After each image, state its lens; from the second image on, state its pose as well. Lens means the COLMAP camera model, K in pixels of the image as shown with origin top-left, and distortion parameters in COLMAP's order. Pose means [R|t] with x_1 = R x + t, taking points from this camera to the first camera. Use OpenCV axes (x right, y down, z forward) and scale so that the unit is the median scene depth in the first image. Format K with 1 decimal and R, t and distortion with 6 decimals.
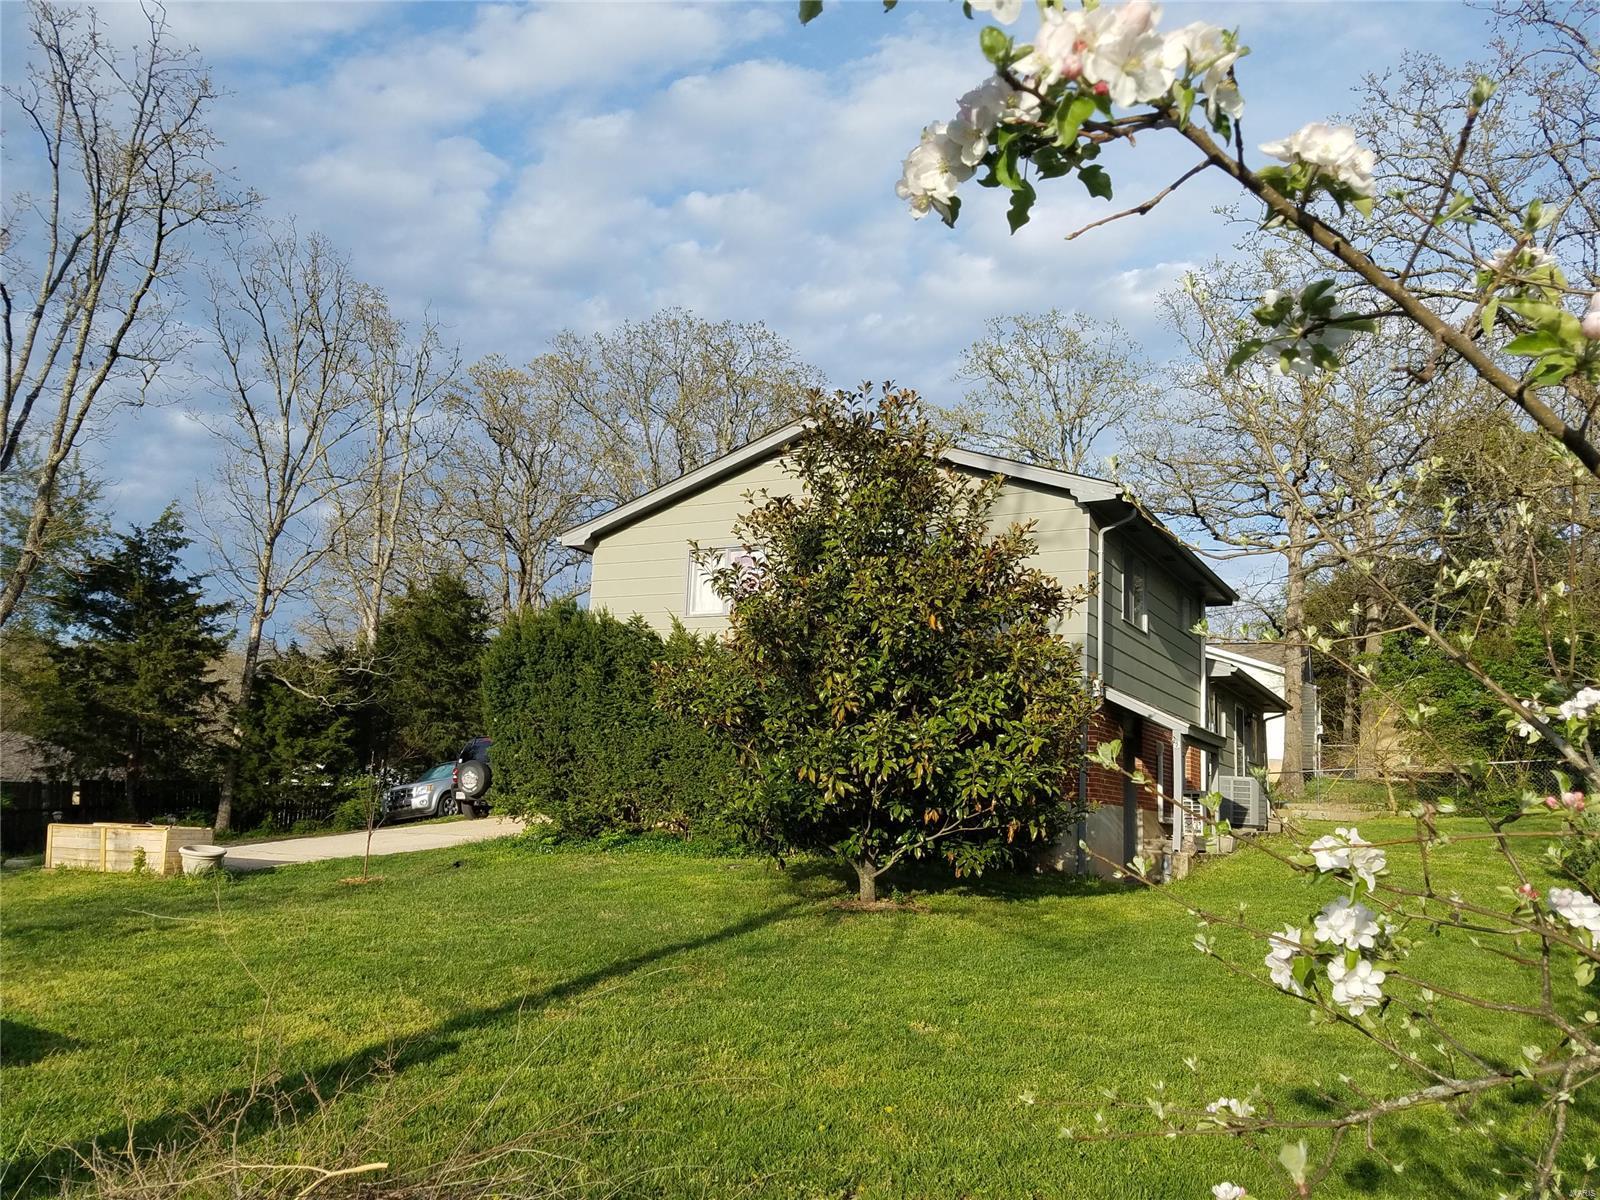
lens RADIAL K [[1214.1, 0, 803.3], [0, 1214.1, 627.9], [0, 0, 1]] dist [0.106914, -0.001427]
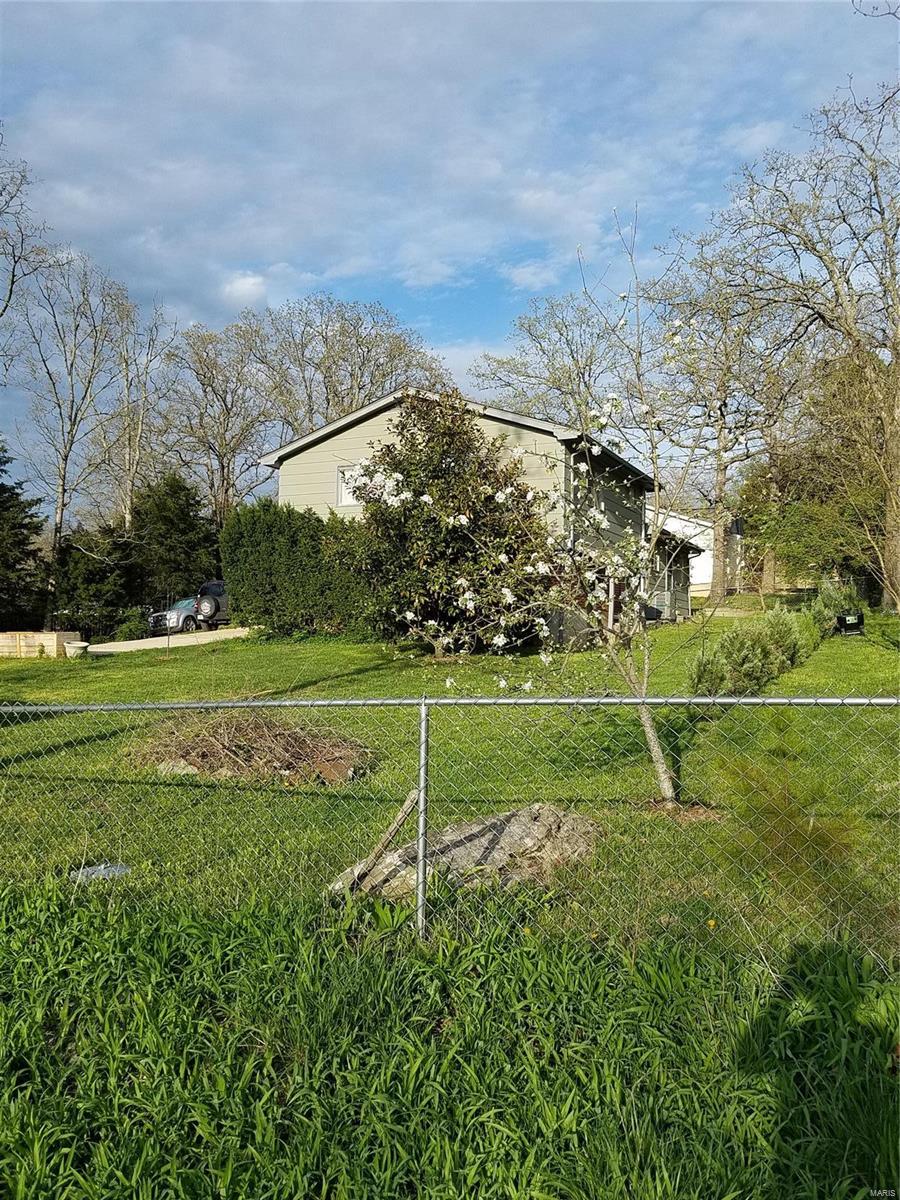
lens RADIAL K [[915.7, 0, 450.0], [0, 915.7, 600.0], [0, 0, 1]] dist [-0.005316, 0.001570]
pose [[0.999233, -0.024565, 0.030511, 0.015892], [0.020992, 0.993445, 0.112370, -0.017121], [-0.033071, -0.111643, 0.993198, -0.241930]]
